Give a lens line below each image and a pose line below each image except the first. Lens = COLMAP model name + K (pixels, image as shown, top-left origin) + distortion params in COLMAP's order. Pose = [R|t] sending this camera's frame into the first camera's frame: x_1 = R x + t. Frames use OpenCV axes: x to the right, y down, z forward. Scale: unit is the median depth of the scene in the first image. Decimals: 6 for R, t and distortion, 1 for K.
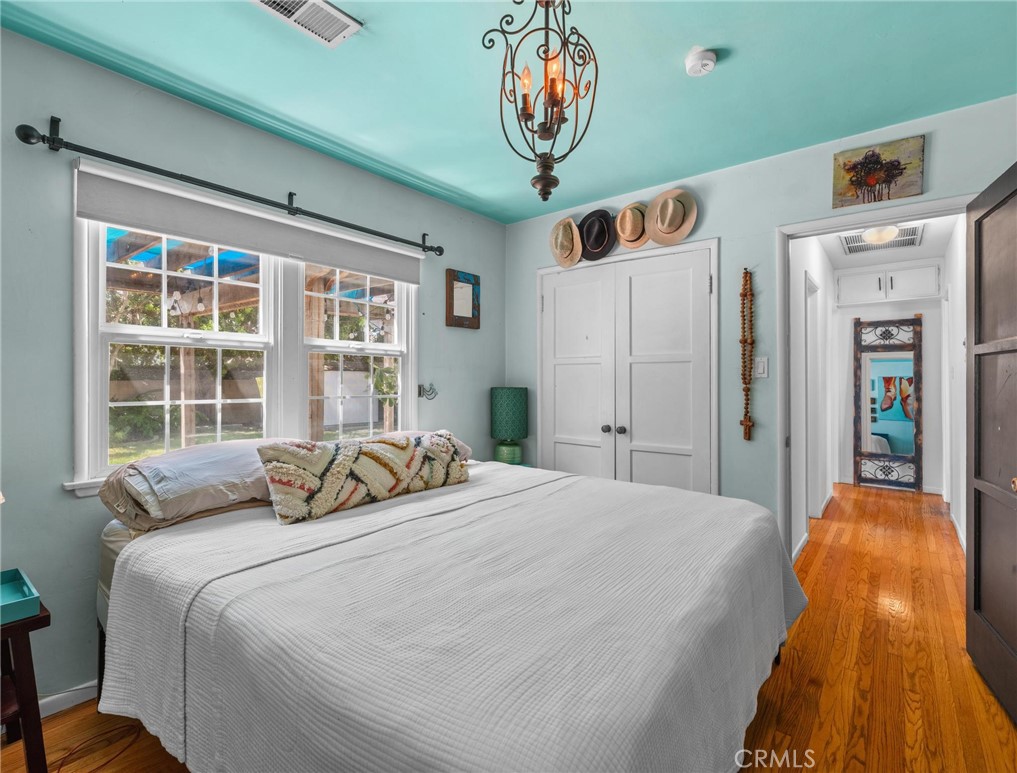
lens RADIAL K [[478.0, 0, 506.8], [0, 478.0, 380.5], [0, 0, 1]] dist [-0.006529, -0.000624]
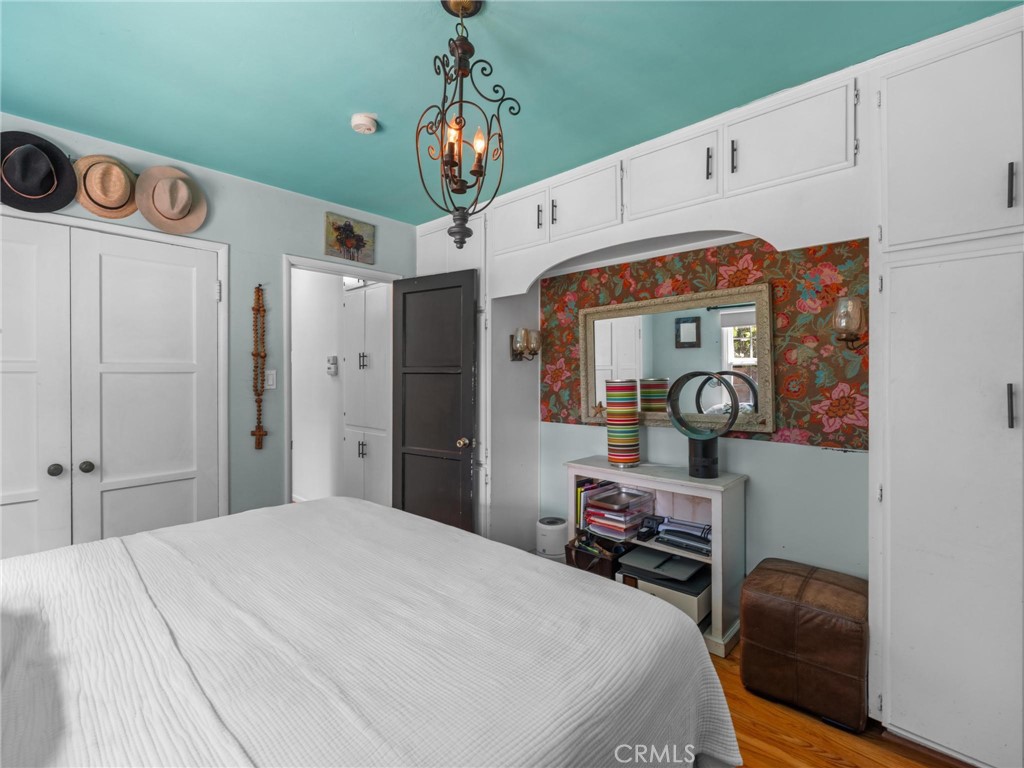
lens RADIAL K [[475.5, 0, 510.6], [0, 475.5, 378.1], [0, 0, 1]] dist [-0.002718, 0.000220]
pose [[0.073171, -0.009218, 0.997277, -0.493474], [0.002706, 0.999955, 0.009045, -0.038930], [-0.997316, 0.002037, 0.073192, 0.380064]]
